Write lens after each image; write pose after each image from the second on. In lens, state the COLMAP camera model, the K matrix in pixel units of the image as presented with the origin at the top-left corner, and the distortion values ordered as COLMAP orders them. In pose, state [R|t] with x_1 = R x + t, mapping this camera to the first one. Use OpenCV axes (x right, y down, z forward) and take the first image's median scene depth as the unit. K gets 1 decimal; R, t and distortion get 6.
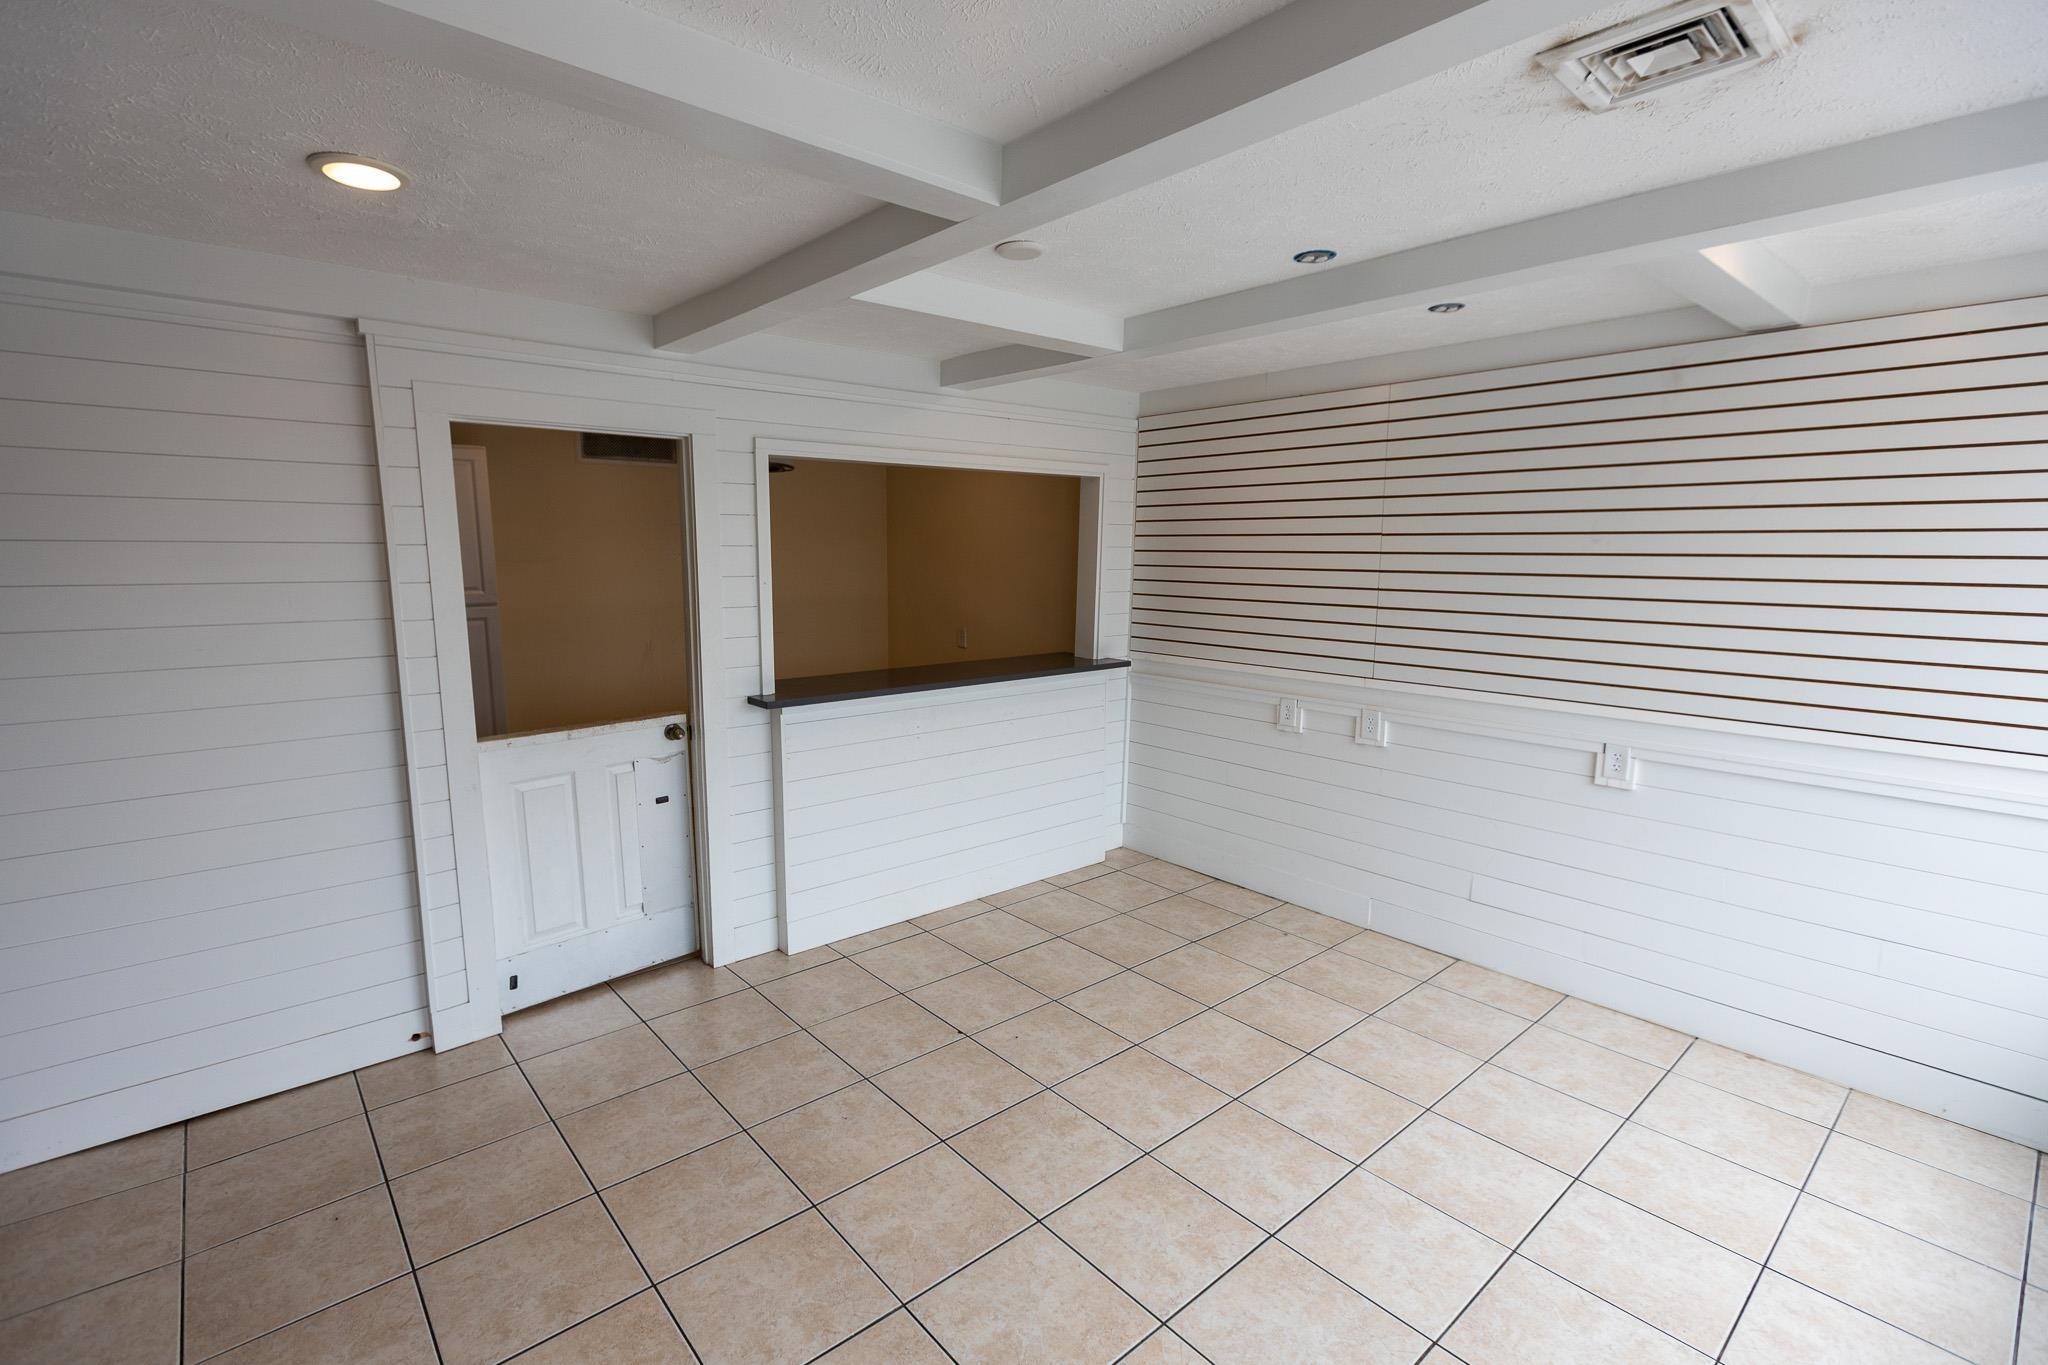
lens RADIAL K [[922.1, 0, 1019.6], [0, 922.1, 680.0], [0, 0, 1]] dist [0.003207, -0.001467]
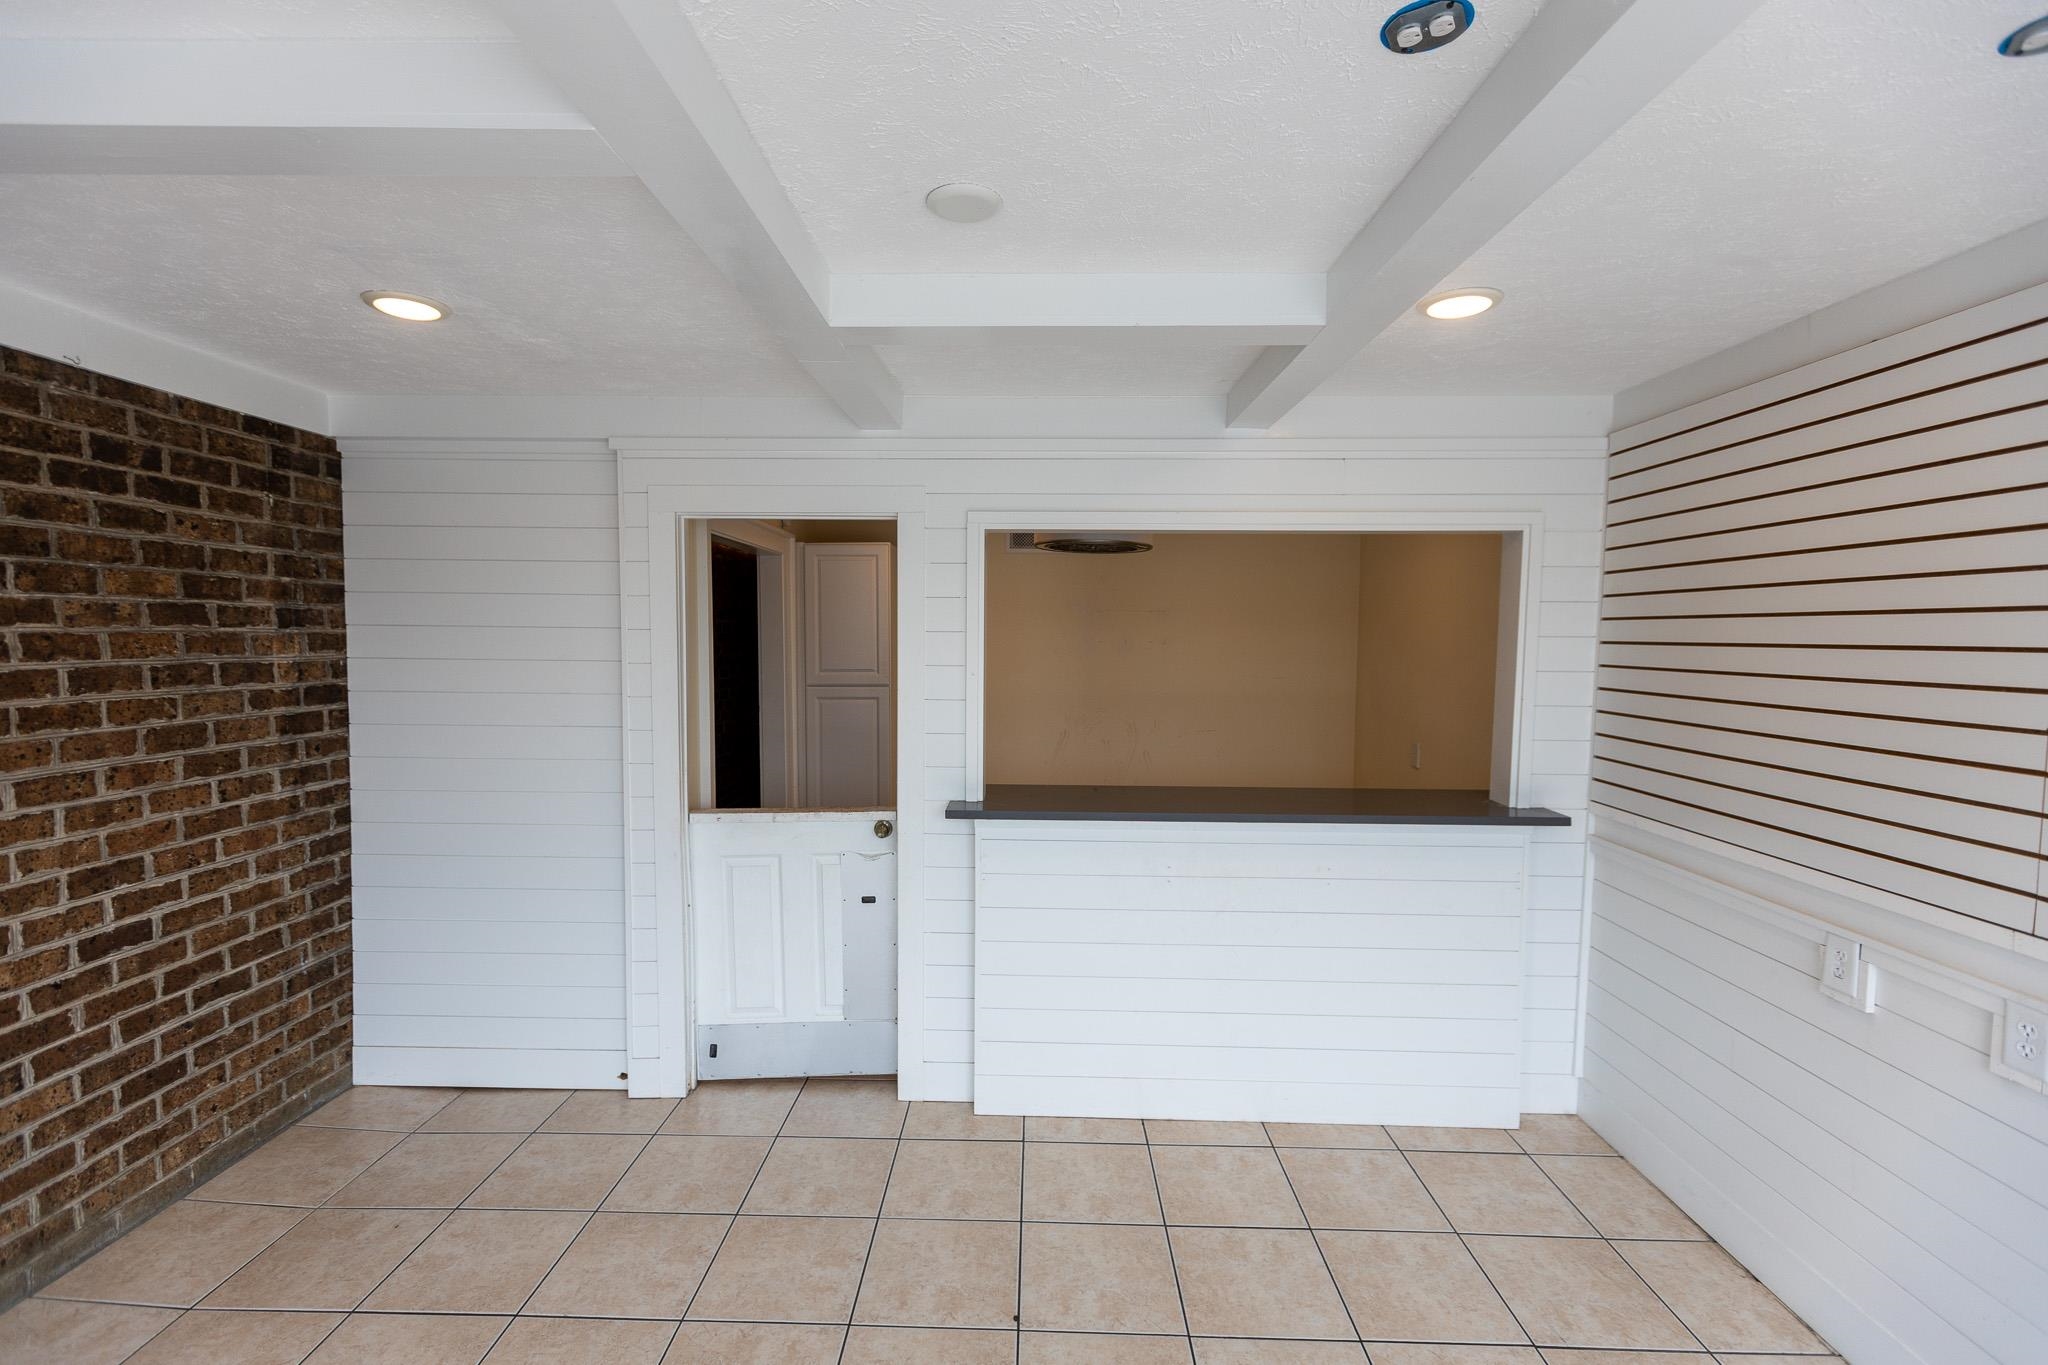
lens RADIAL K [[922.1, 0, 1025.4], [0, 922.1, 683.3], [0, 0, 1]] dist [0.003207, -0.001467]
pose [[0.745648, 0.040062, -0.665135, 0.325112], [-0.100857, 0.993476, -0.053228, -0.051454], [0.658663, 0.106773, 0.744824, 0.359190]]
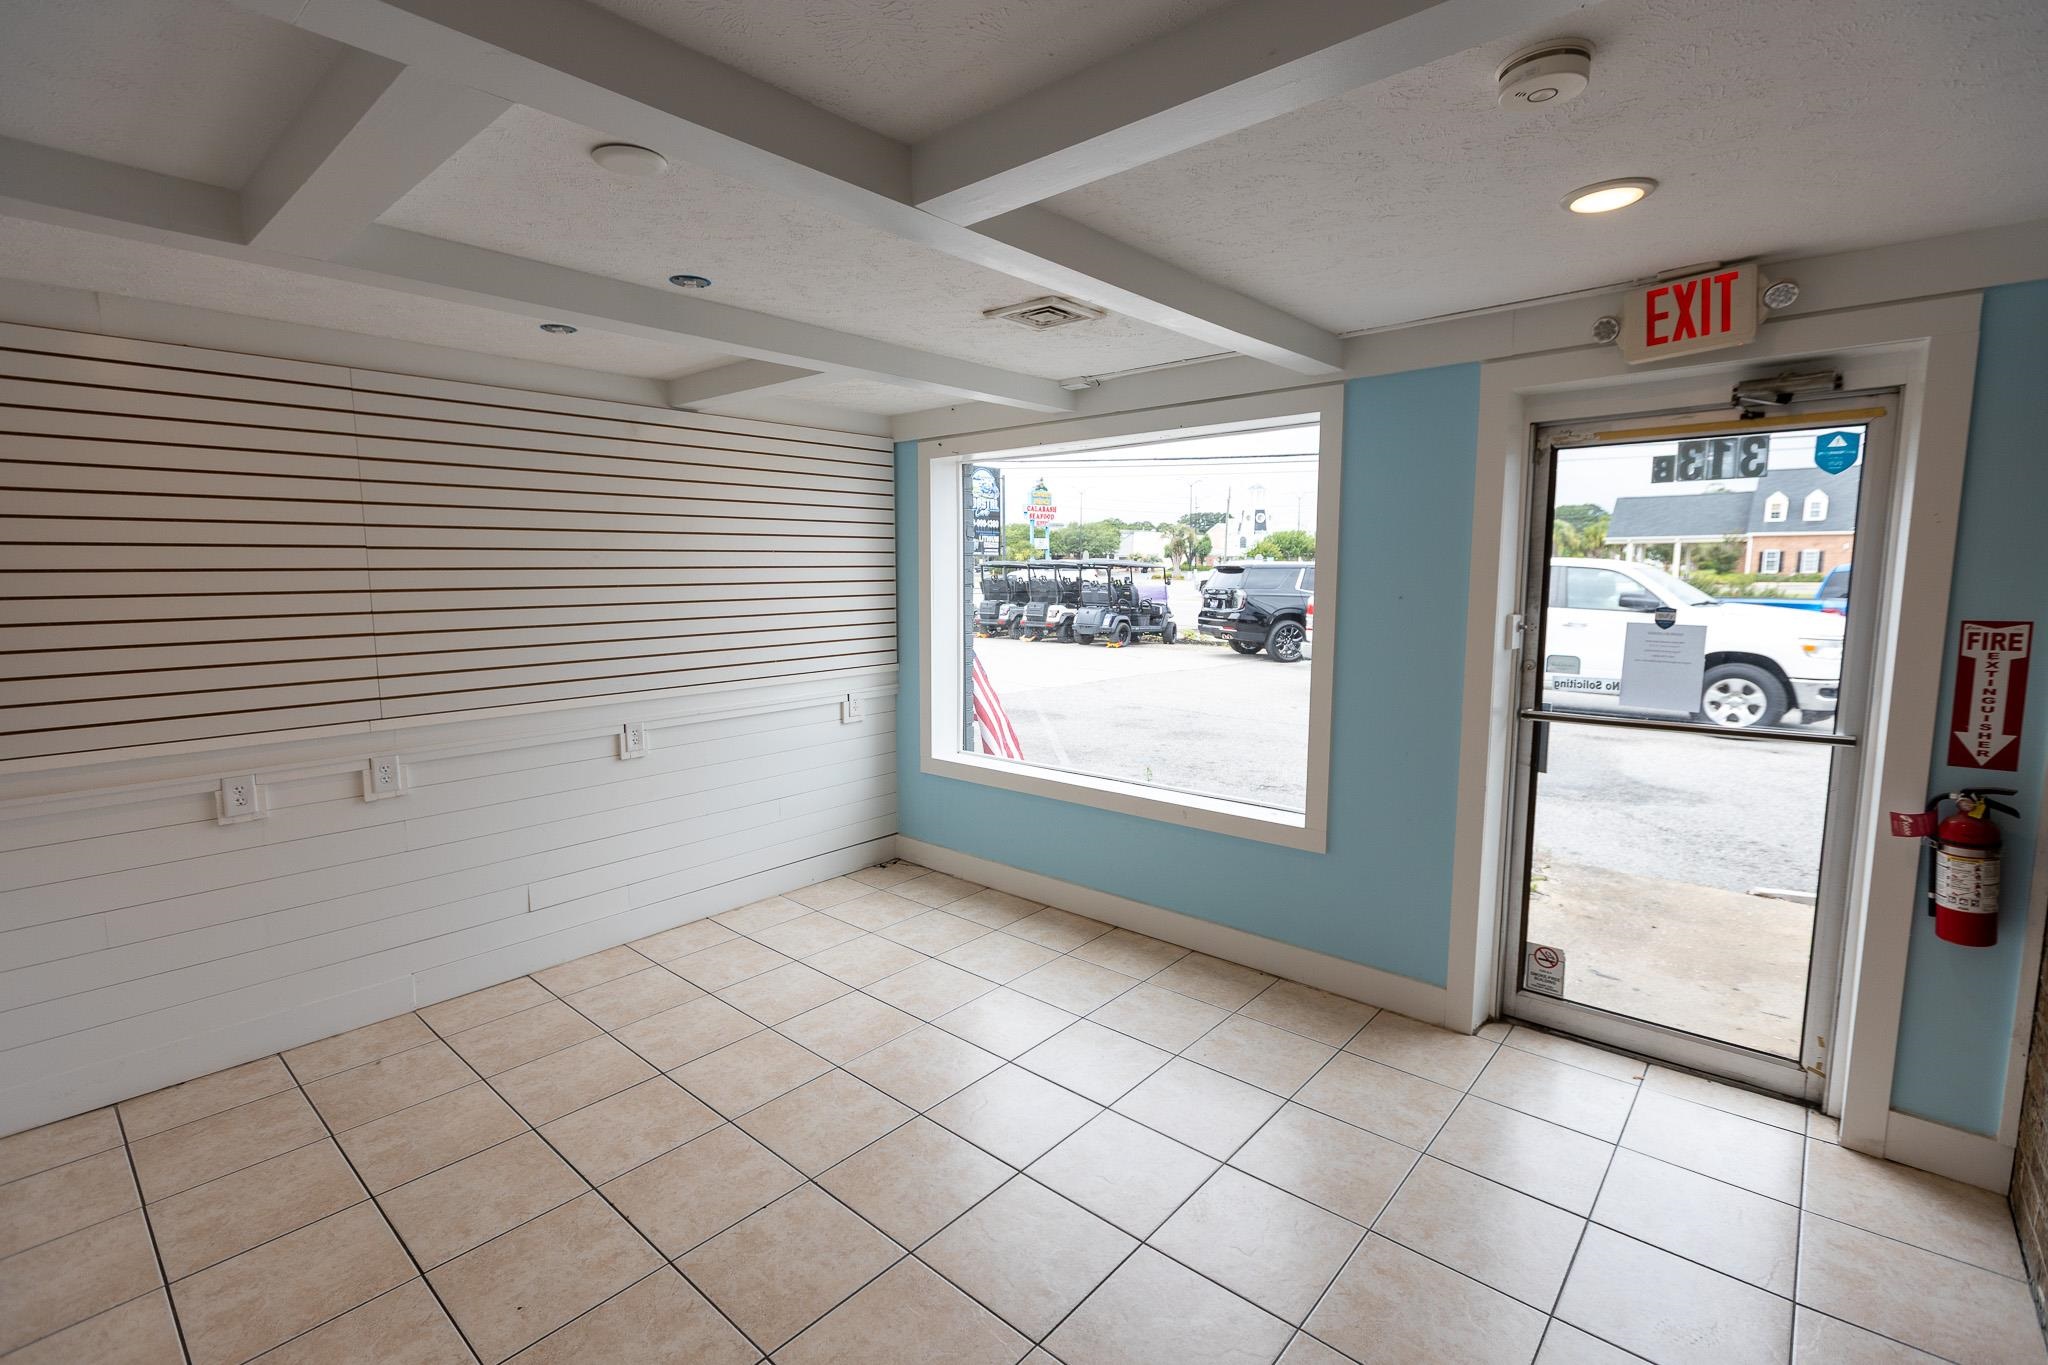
lens RADIAL K [[922.1, 0, 1008.8], [0, 922.1, 685.4], [0, 0, 1]] dist [0.003207, -0.001467]
pose [[-0.121057, -0.140190, 0.982696, -0.527212], [0.136482, 0.978224, 0.156365, -0.088794], [-0.983218, 0.153050, -0.099288, 0.540043]]
